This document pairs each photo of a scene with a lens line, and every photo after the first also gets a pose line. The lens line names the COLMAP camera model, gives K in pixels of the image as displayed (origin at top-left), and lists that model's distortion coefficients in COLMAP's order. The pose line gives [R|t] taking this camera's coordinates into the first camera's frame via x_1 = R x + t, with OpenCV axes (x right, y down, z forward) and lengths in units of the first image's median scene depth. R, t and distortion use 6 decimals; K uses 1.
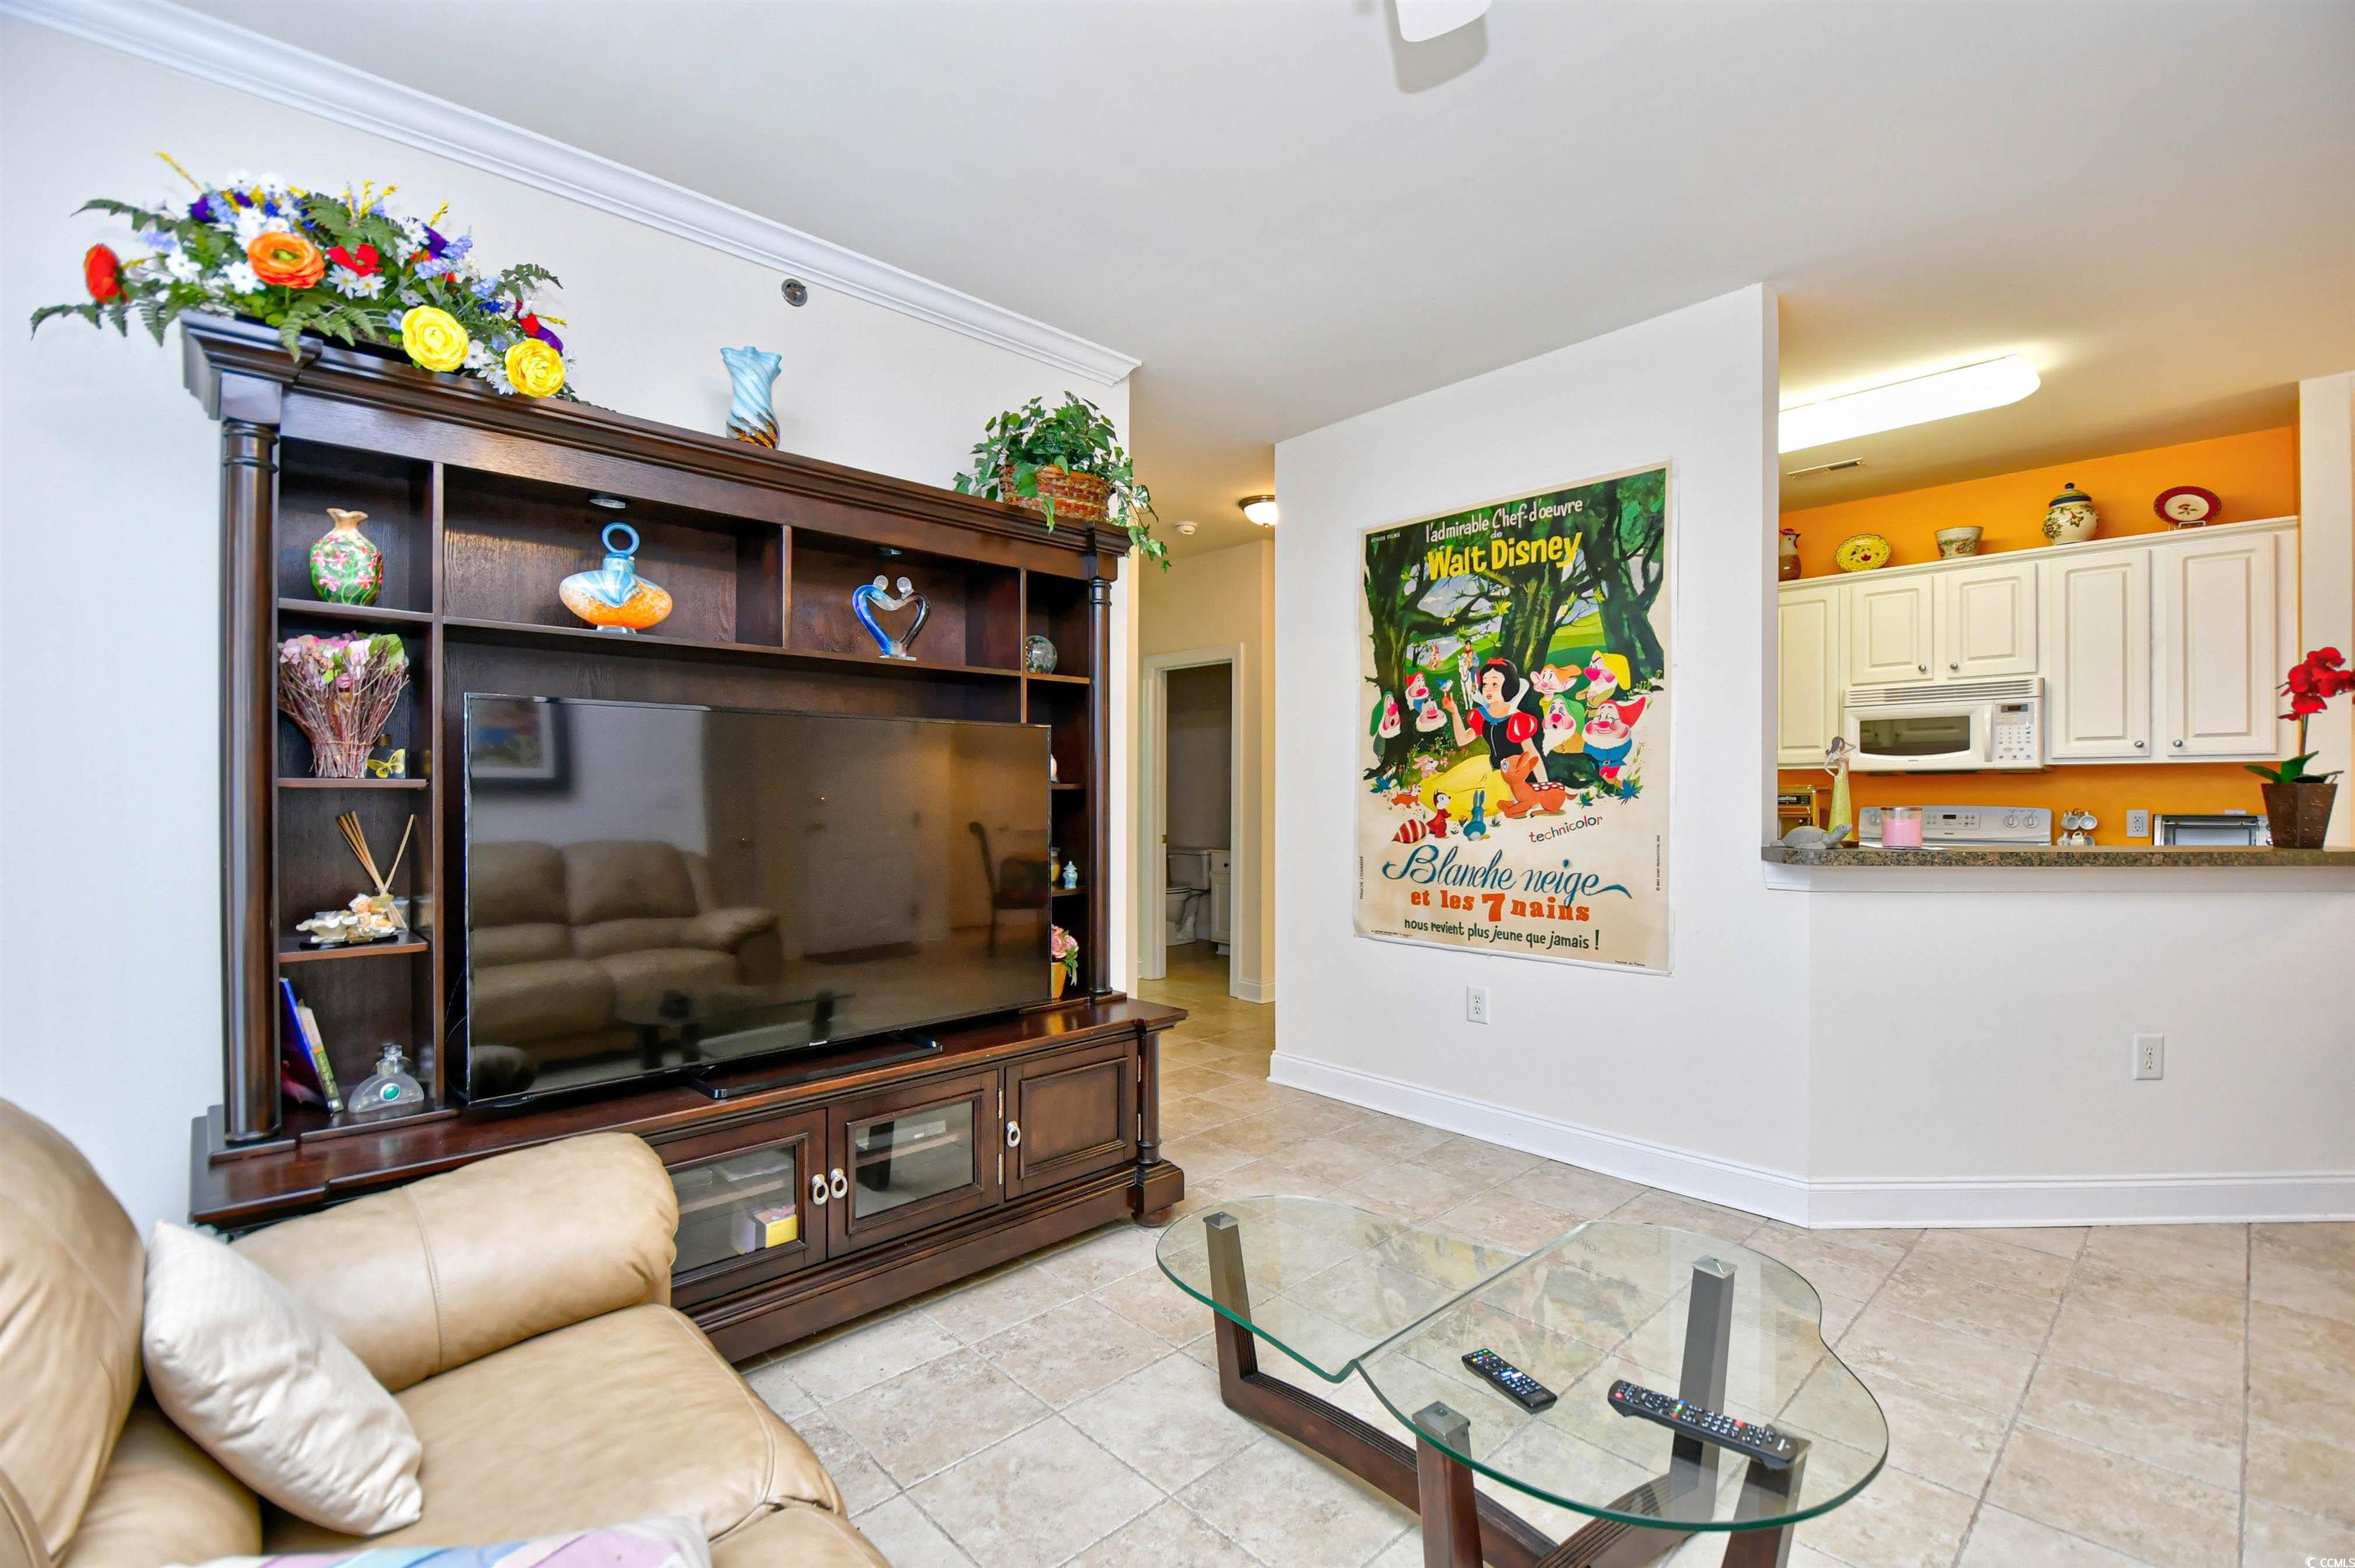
lens RADIAL K [[1039.7, 0, 1195.7], [0, 1039.7, 804.7], [0, 0, 1]] dist [-0.011641, -0.004426]
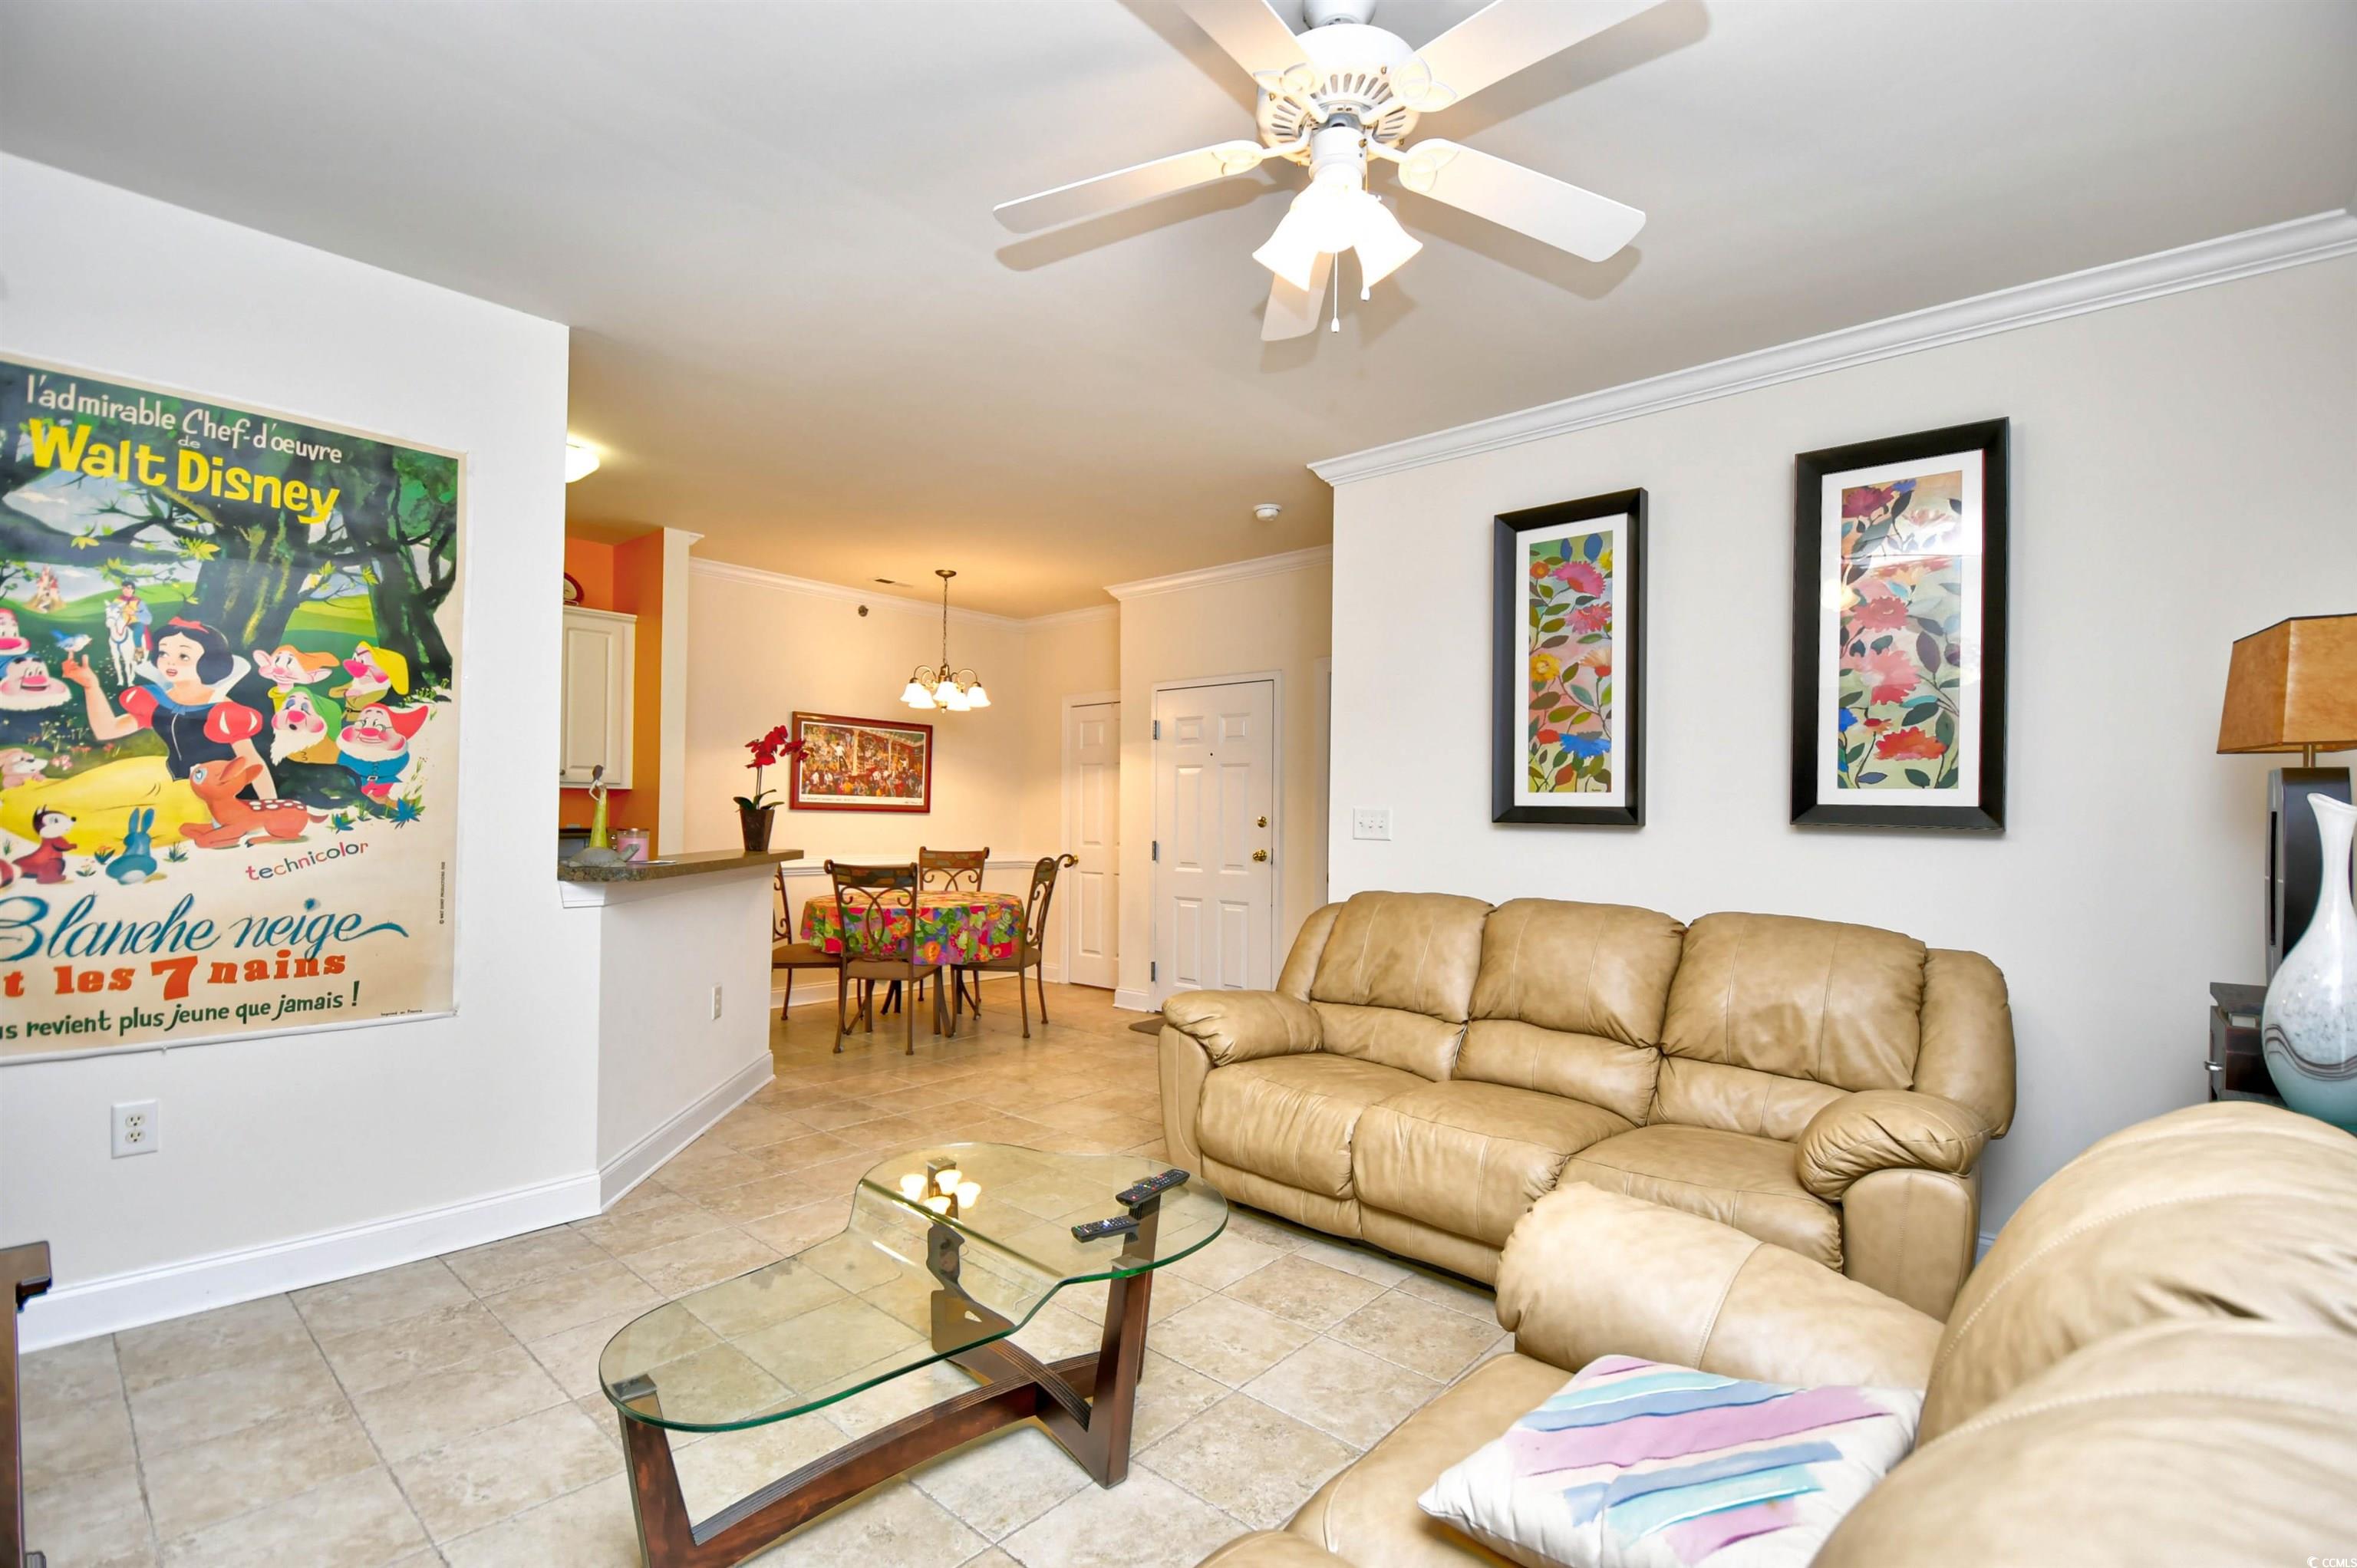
lens RADIAL K [[1040.6, 0, 1189.6], [0, 1040.6, 805.8], [0, 0, 1]] dist [-0.011641, -0.004426]
pose [[-0.091293, 0.008238, 0.995790, -0.463524], [-0.002590, 0.999960, -0.008510, -0.012152], [-0.995821, -0.003356, -0.091268, 0.399593]]
